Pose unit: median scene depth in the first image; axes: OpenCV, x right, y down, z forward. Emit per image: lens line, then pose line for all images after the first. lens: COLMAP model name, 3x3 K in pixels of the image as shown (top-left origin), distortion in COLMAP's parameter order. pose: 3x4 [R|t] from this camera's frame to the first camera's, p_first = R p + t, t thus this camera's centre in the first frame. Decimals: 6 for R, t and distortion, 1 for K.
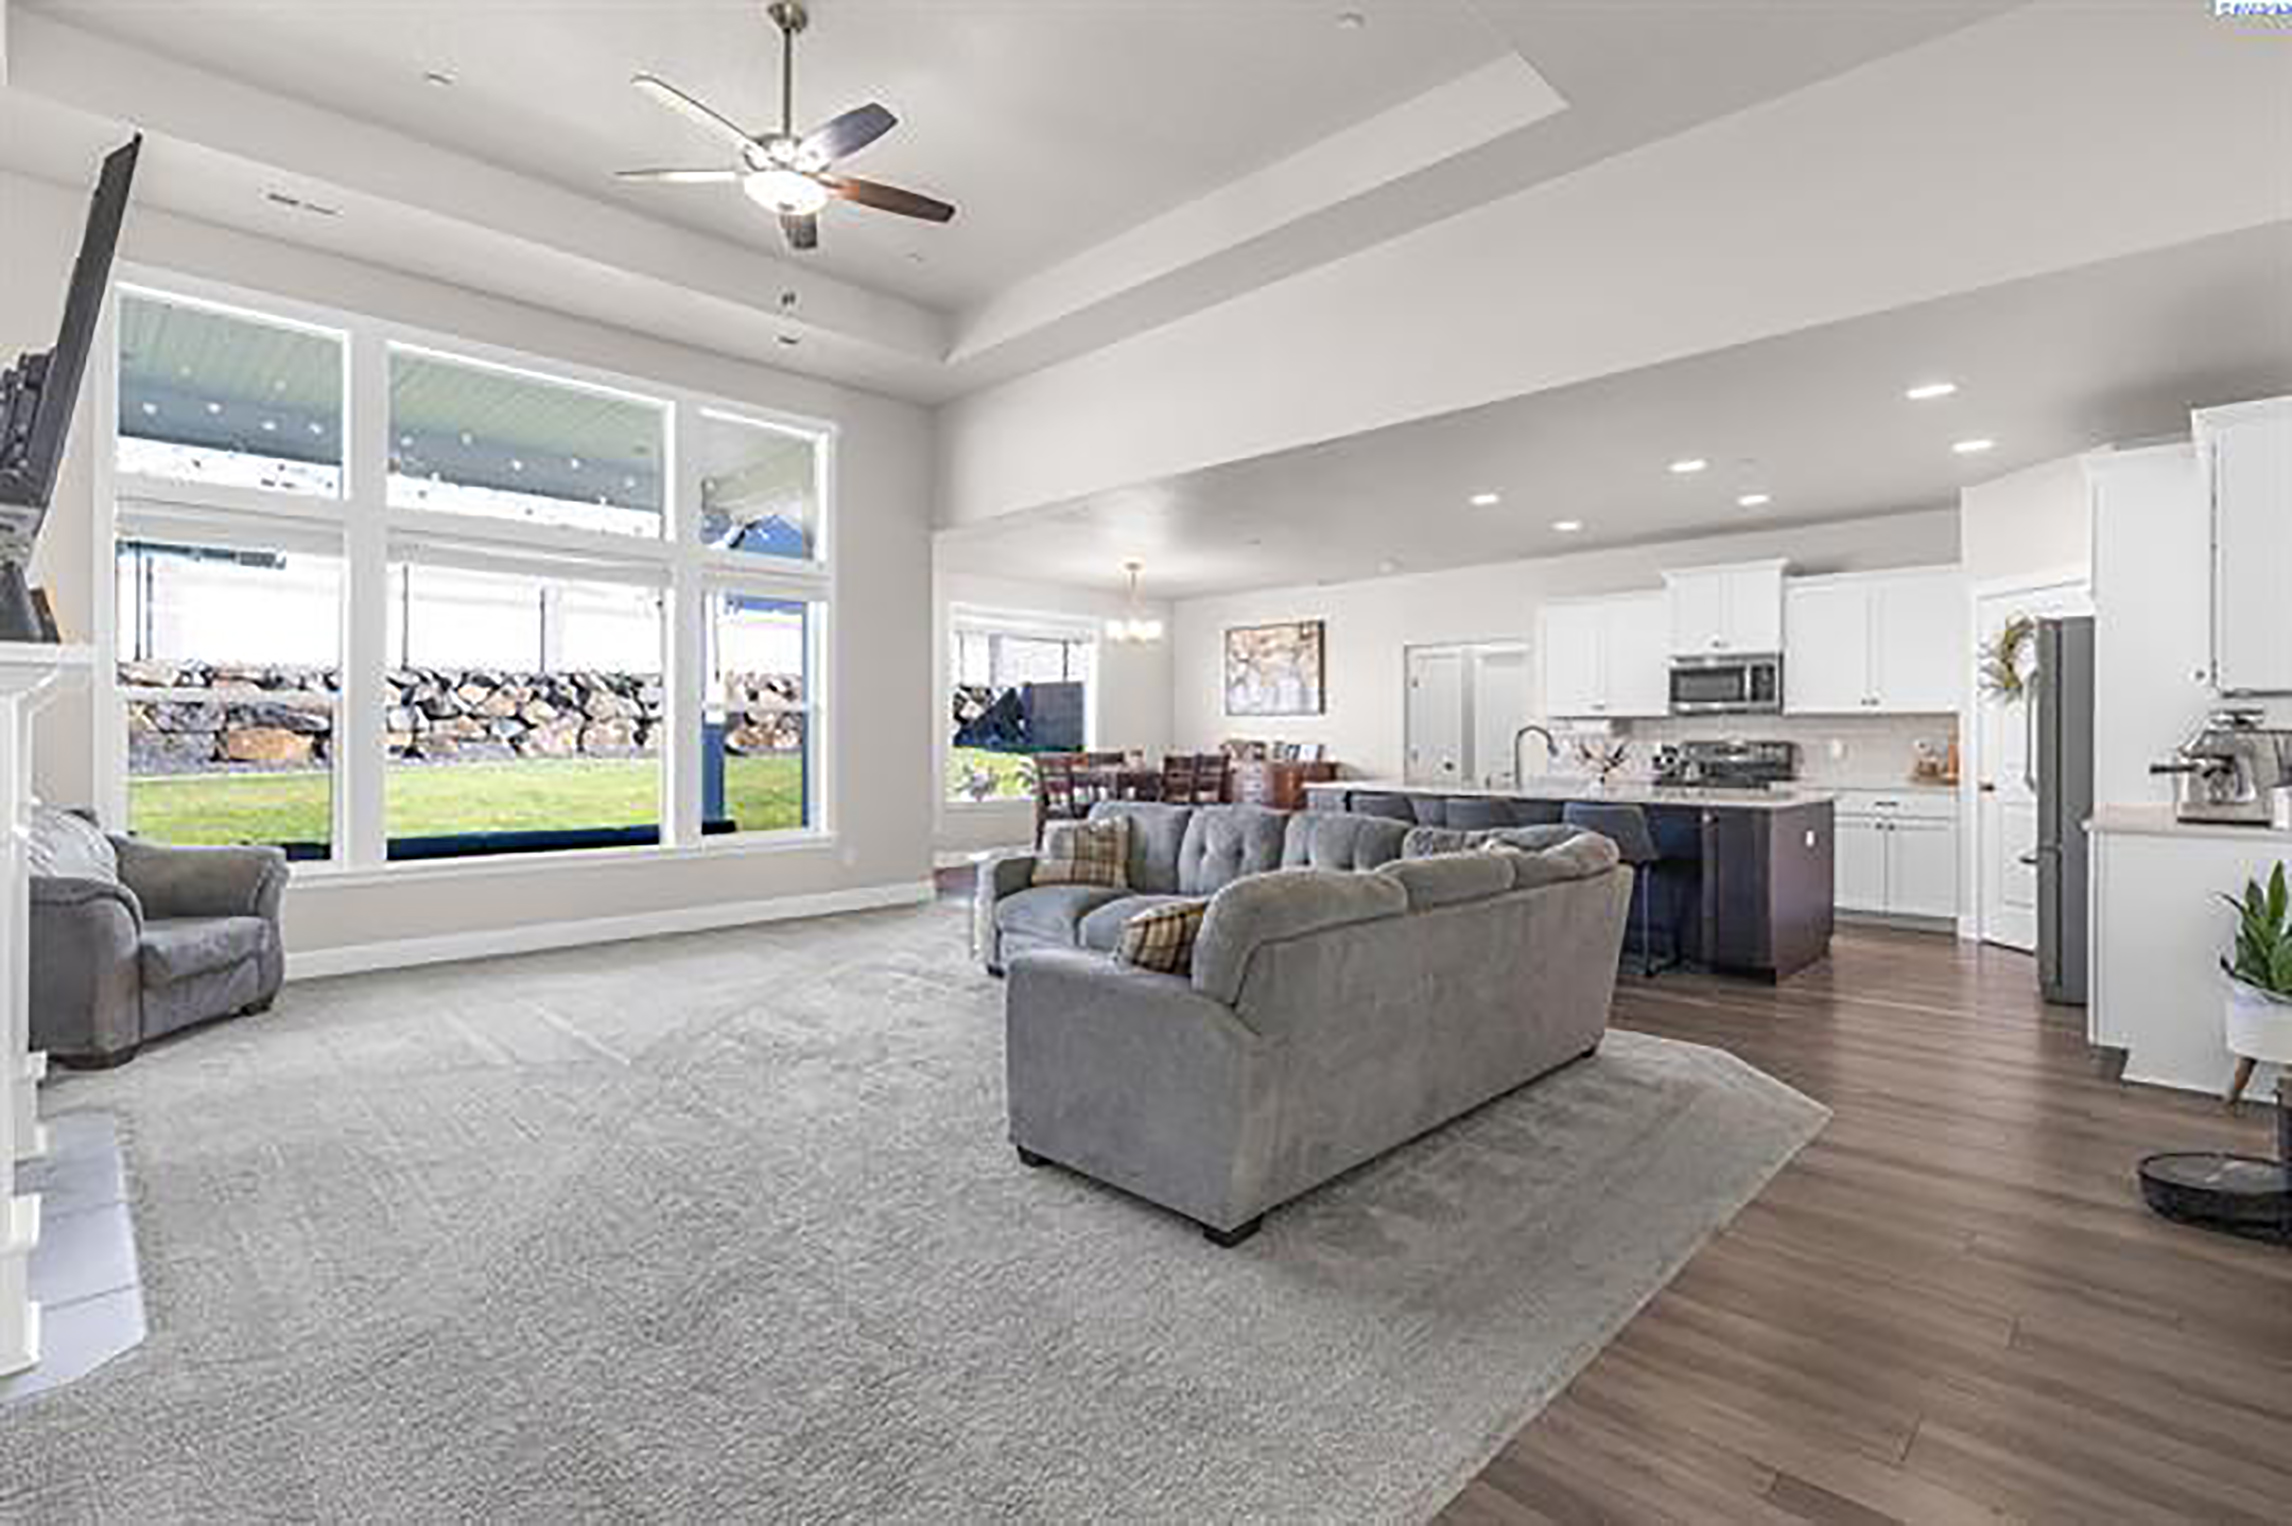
lens RADIAL K [[1050.3, 0, 1171.2], [0, 1050.3, 749.1], [0, 0, 1]] dist [-0.028440, 0.001088]
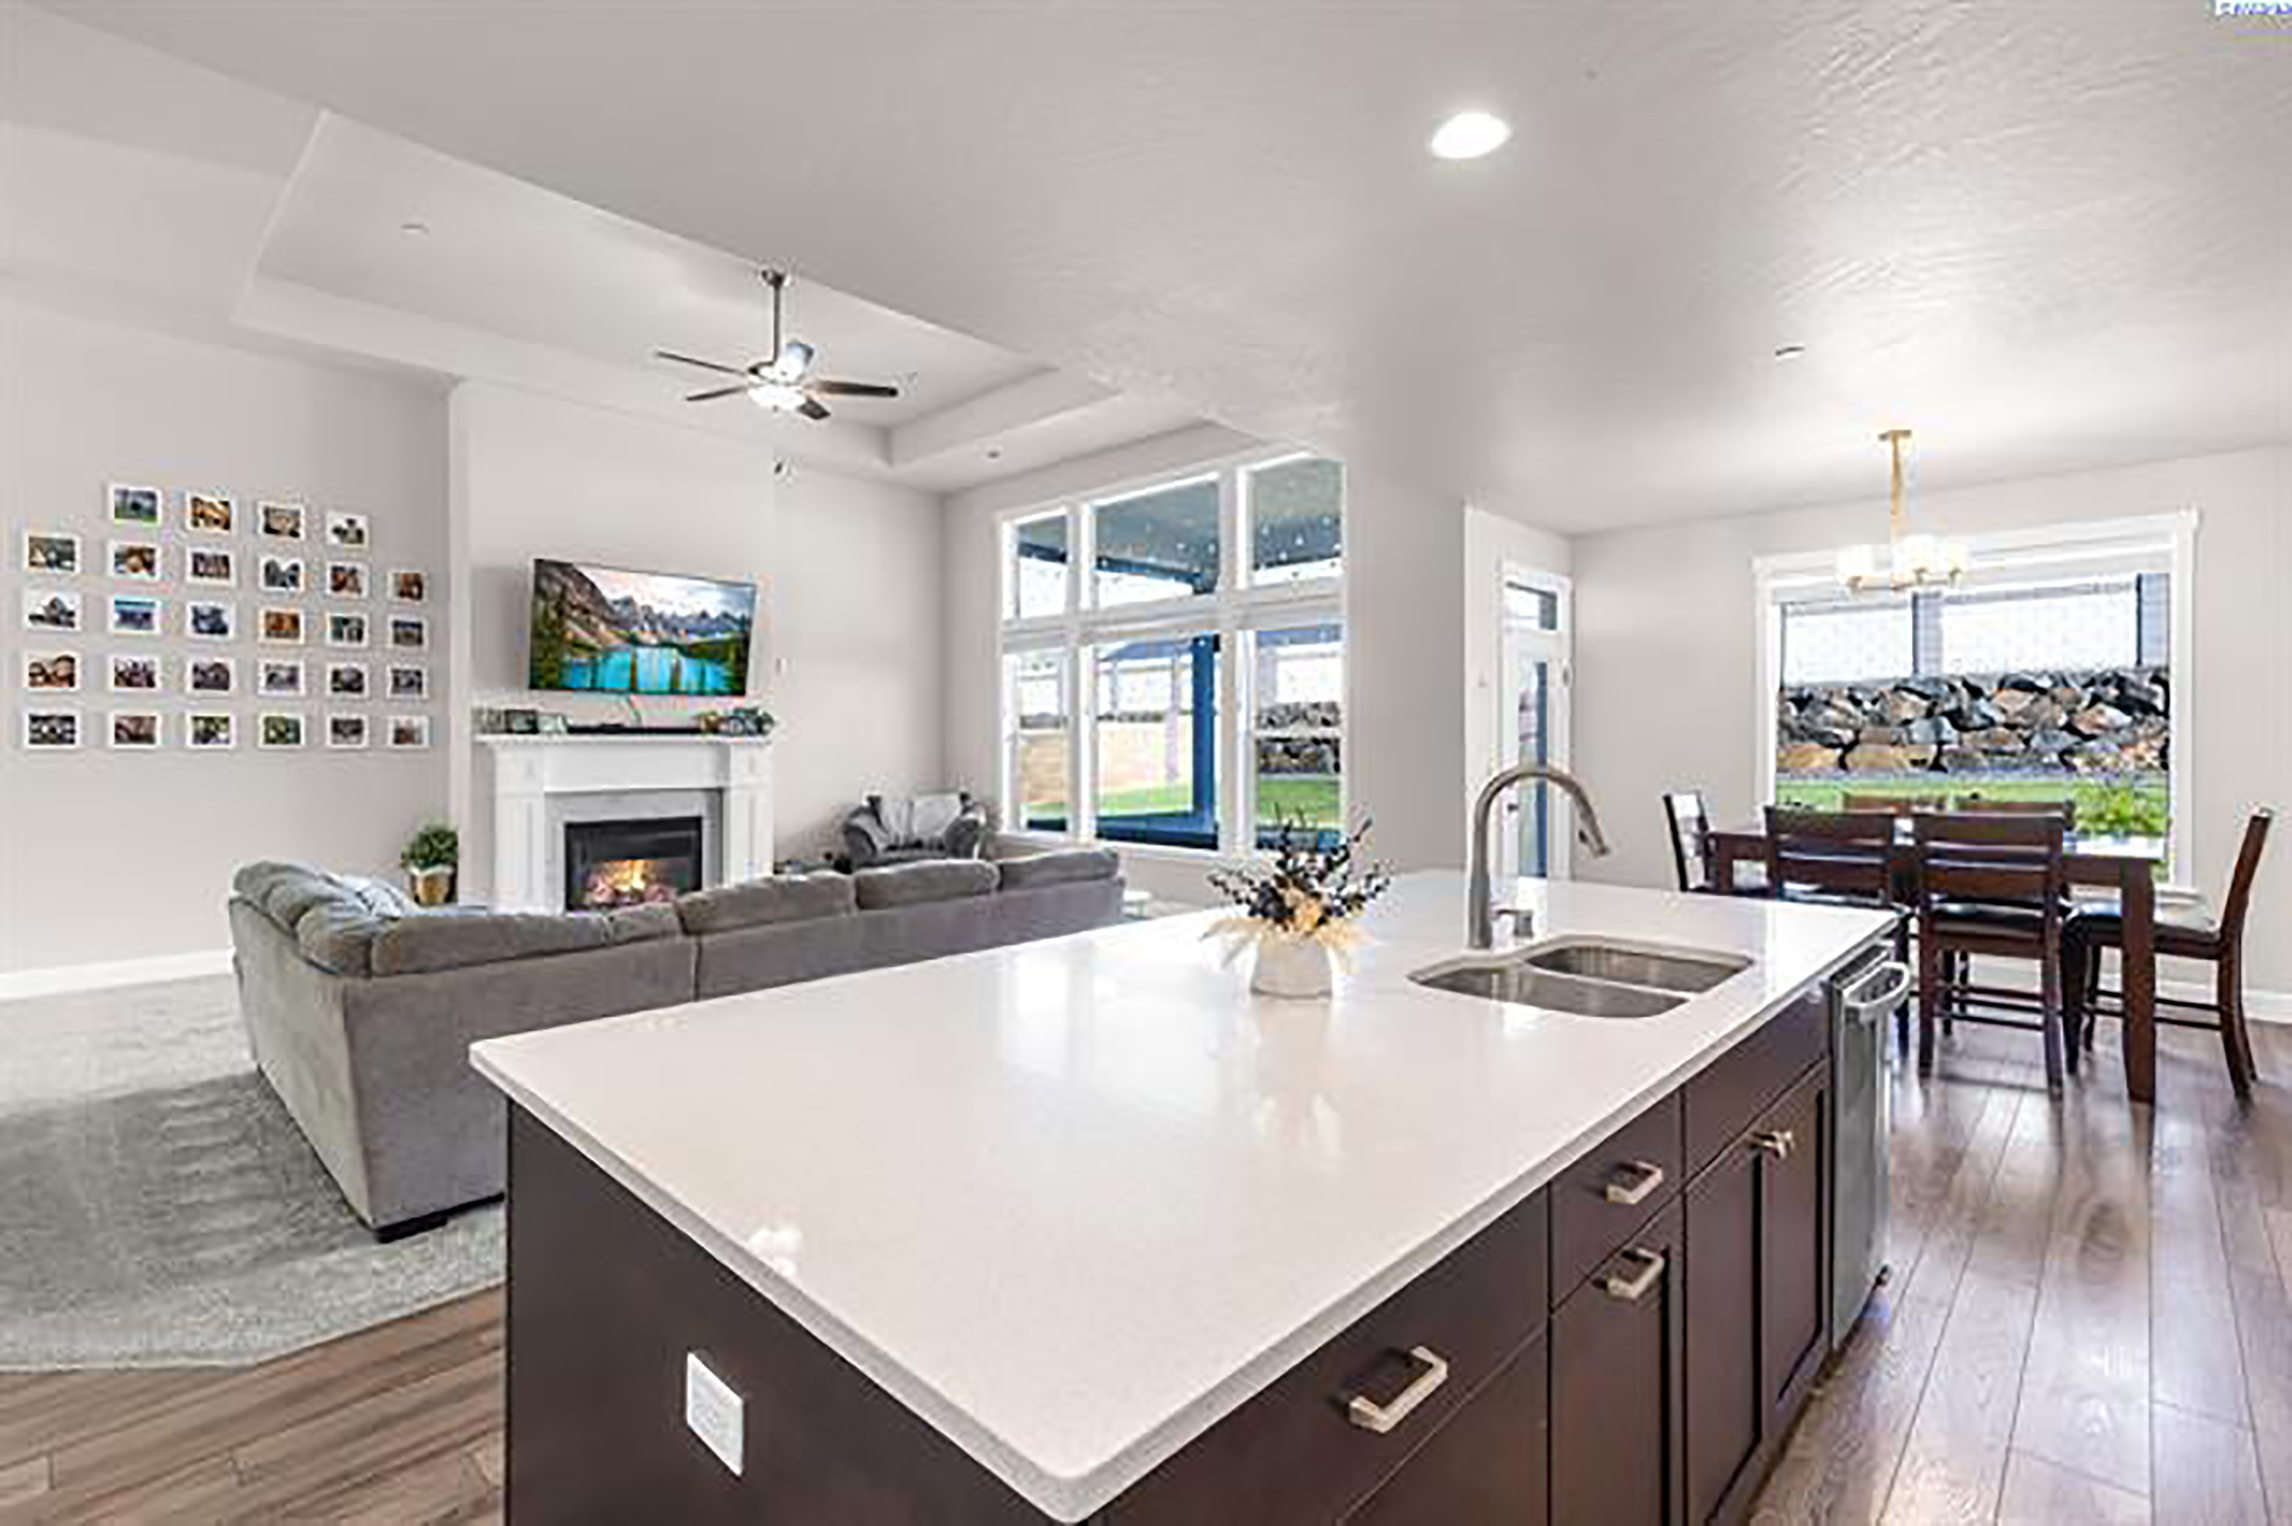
lens RADIAL K [[1003.7, 0, 1137.6], [0, 1003.7, 753.2], [0, 0, 1]] dist [-0.006819, -0.001168]
pose [[-0.001437, 0.009692, -0.999952, 0.448367], [-0.011492, 0.999887, 0.009707, -0.021334], [0.999933, 0.011506, -0.001326, 0.638846]]
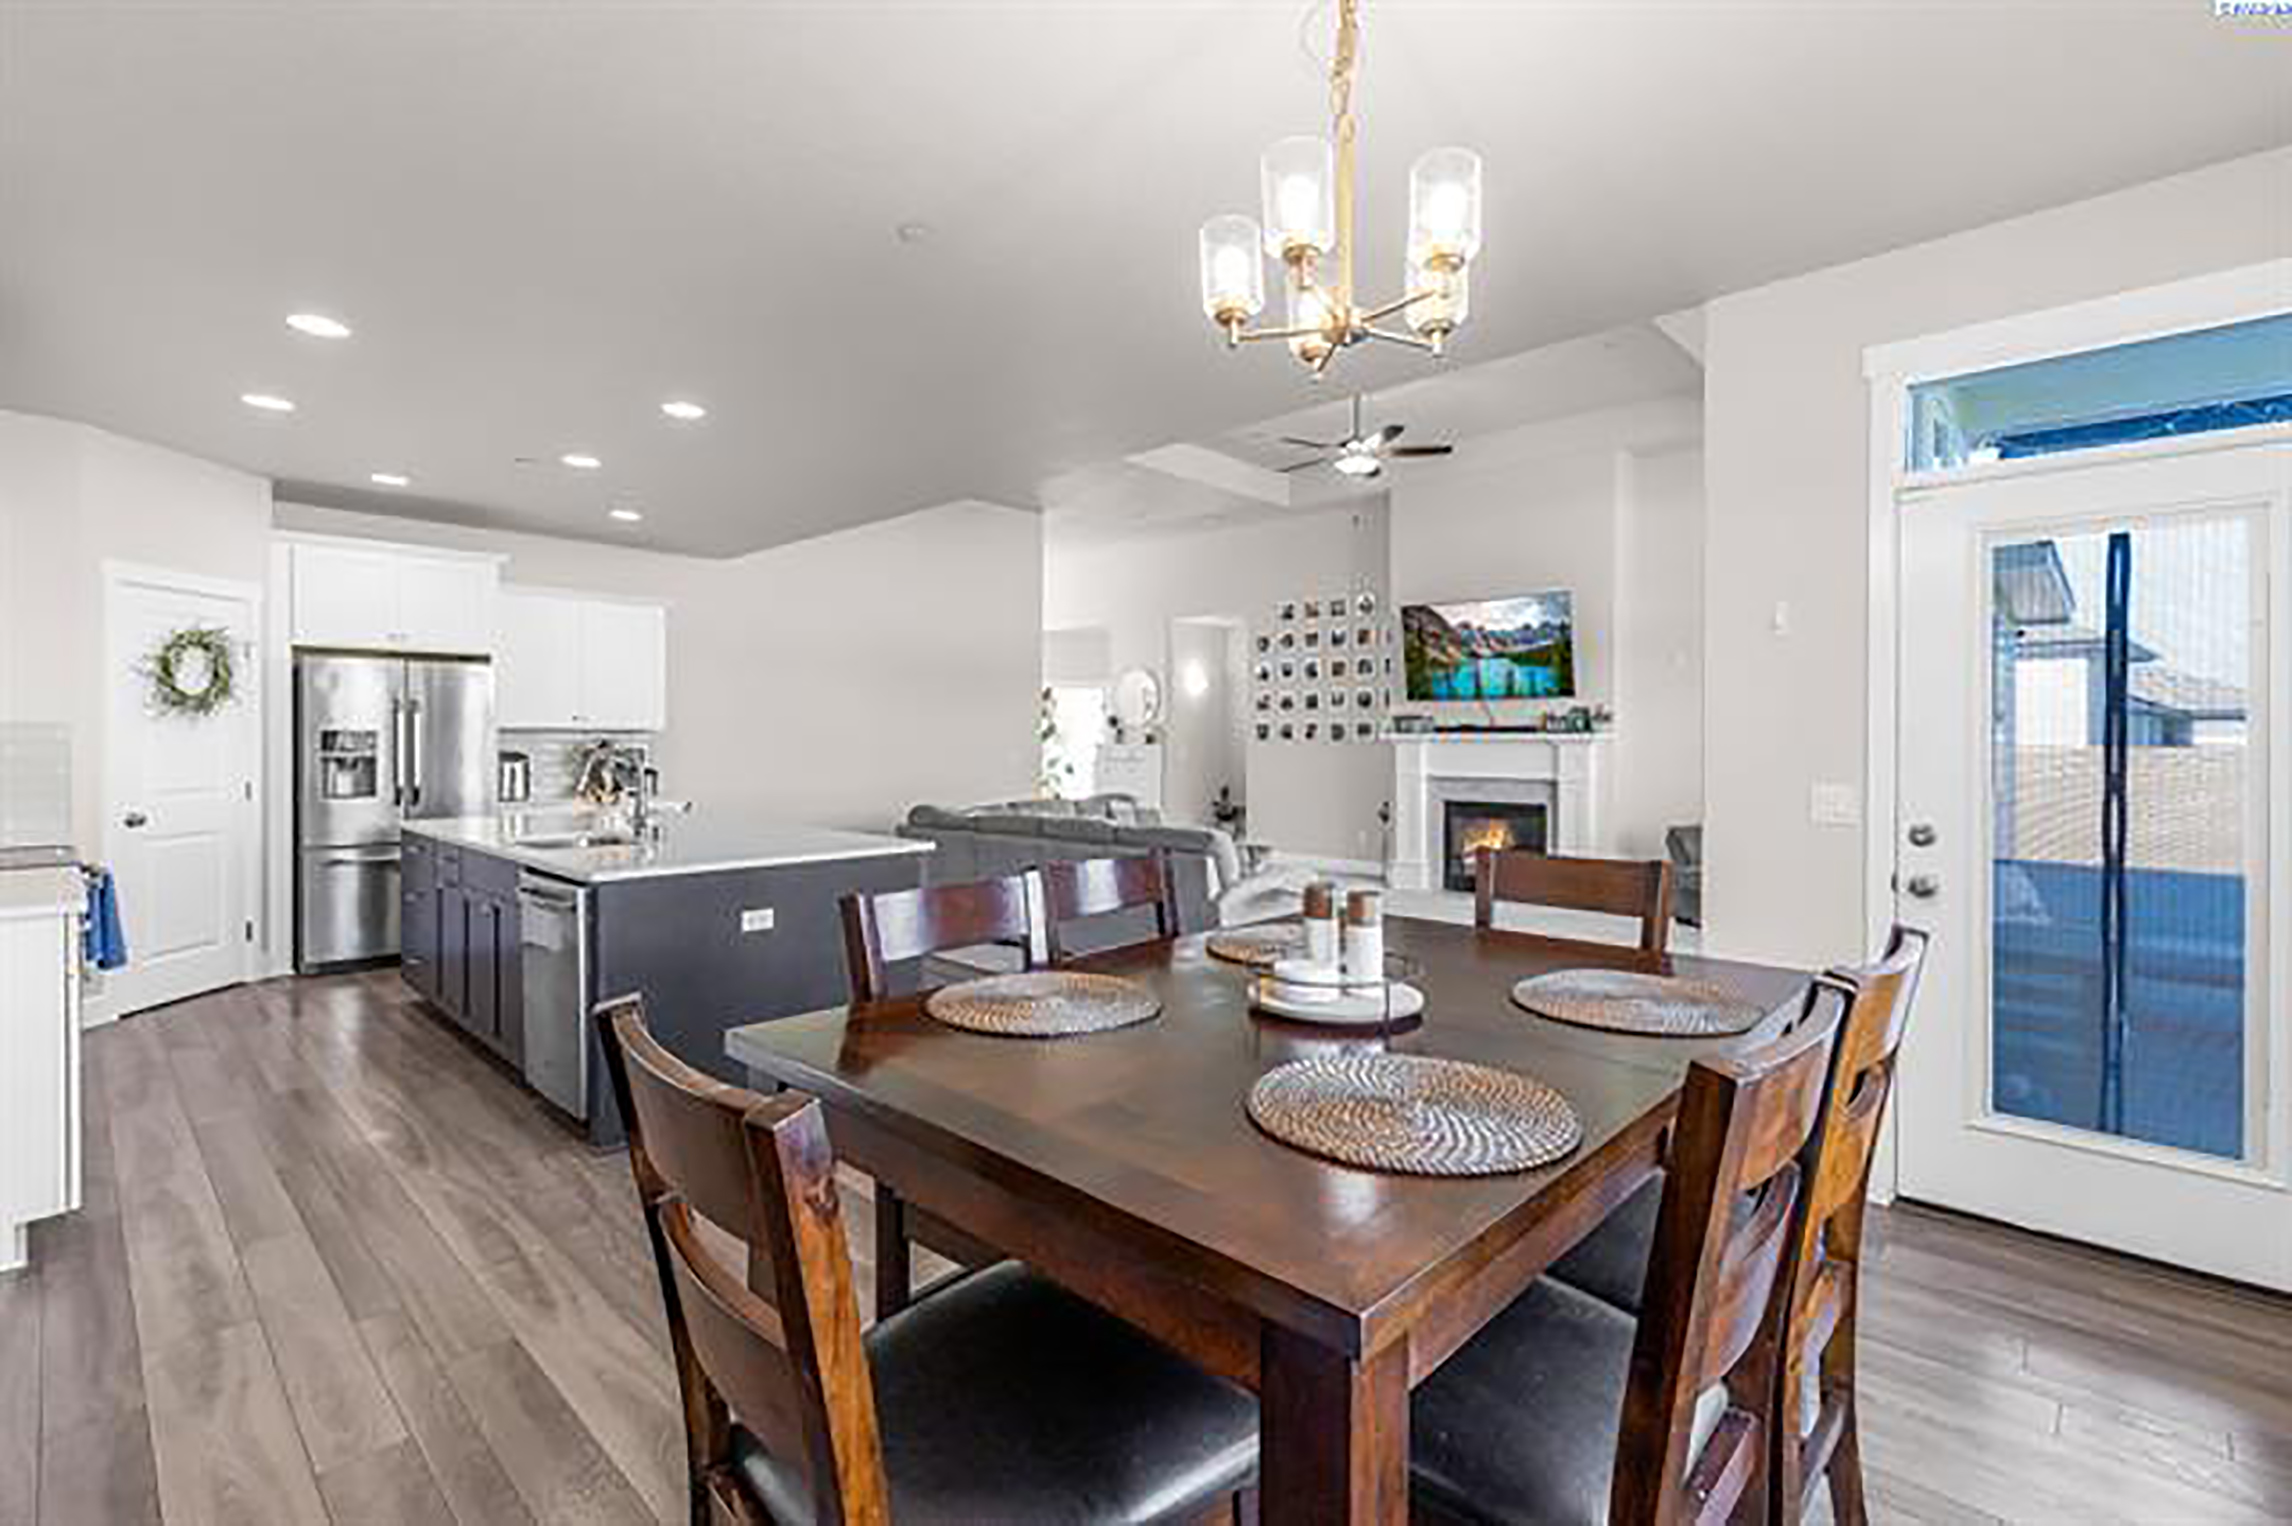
lens RADIAL K [[1003.7, 0, 1144.3], [0, 1003.7, 743.0], [0, 0, 1]] dist [-0.006819, -0.001168]
pose [[-0.999989, -0.003473, 0.003067, 0.004176], [-0.003433, 0.999912, 0.012810, -0.024219], [-0.003112, 0.012799, -0.999913, 1.175082]]
